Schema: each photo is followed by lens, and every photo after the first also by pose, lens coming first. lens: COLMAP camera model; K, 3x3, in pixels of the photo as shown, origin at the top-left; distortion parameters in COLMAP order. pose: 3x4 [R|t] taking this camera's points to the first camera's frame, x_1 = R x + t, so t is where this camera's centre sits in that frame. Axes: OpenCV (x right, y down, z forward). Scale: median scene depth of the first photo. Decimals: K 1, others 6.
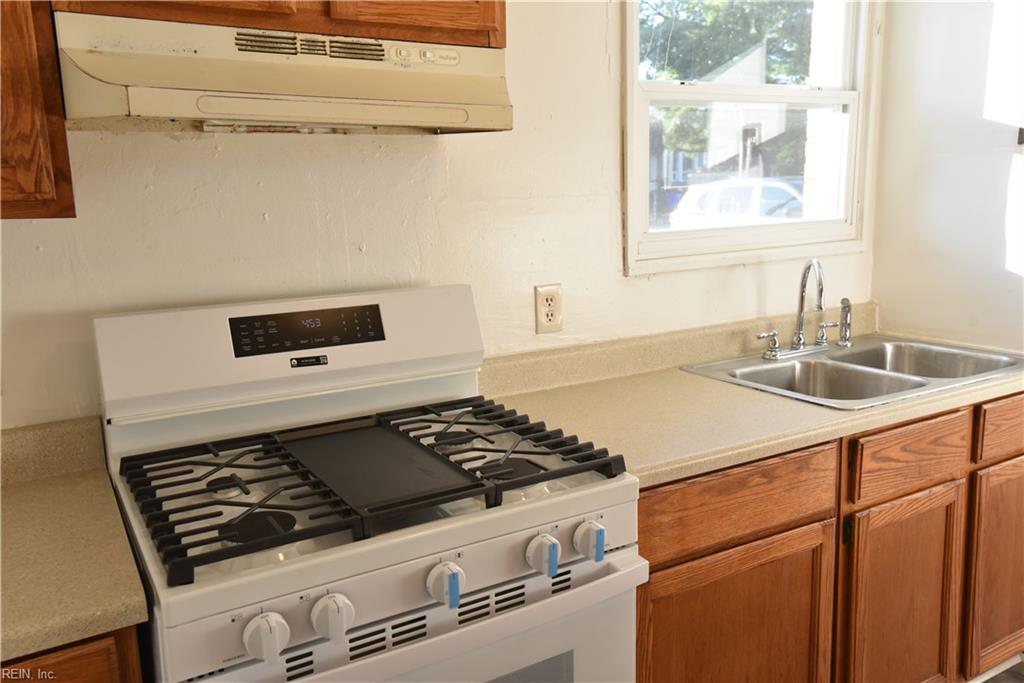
lens RADIAL K [[819.7, 0, 513.7], [0, 819.7, 340.2], [0, 0, 1]] dist [-0.000355, 0.004630]
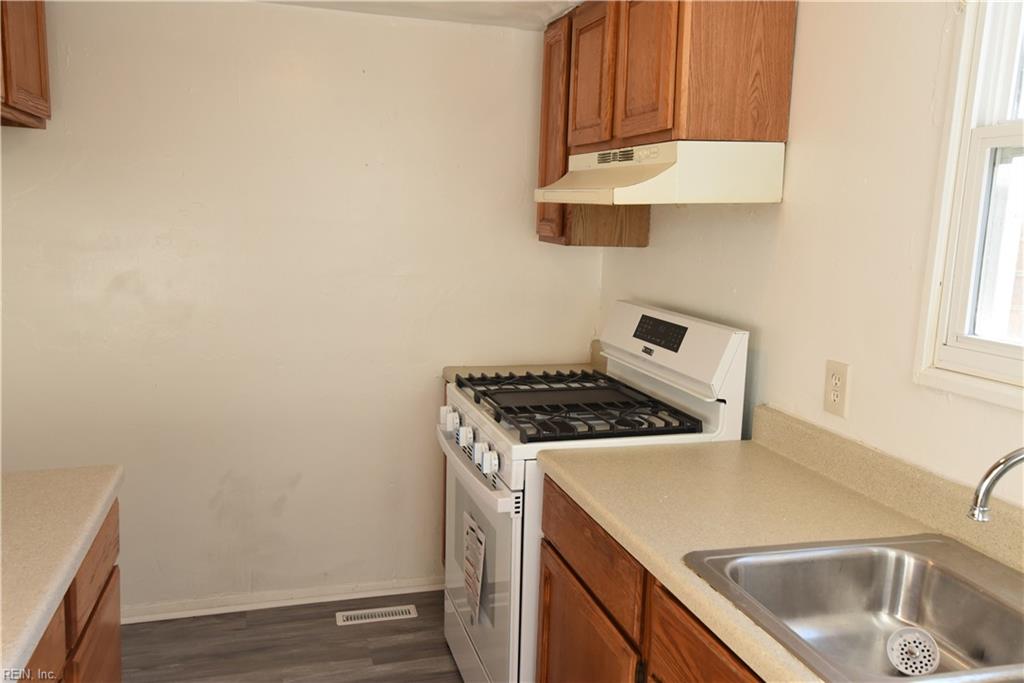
lens RADIAL K [[819.7, 0, 508.2], [0, 819.7, 346.3], [0, 0, 1]] dist [-0.000355, 0.004630]
pose [[-0.253305, 0.171390, -0.952083, 1.421328], [-0.201290, 0.953301, 0.225164, -0.306267], [0.946213, 0.248680, -0.206977, 1.183102]]
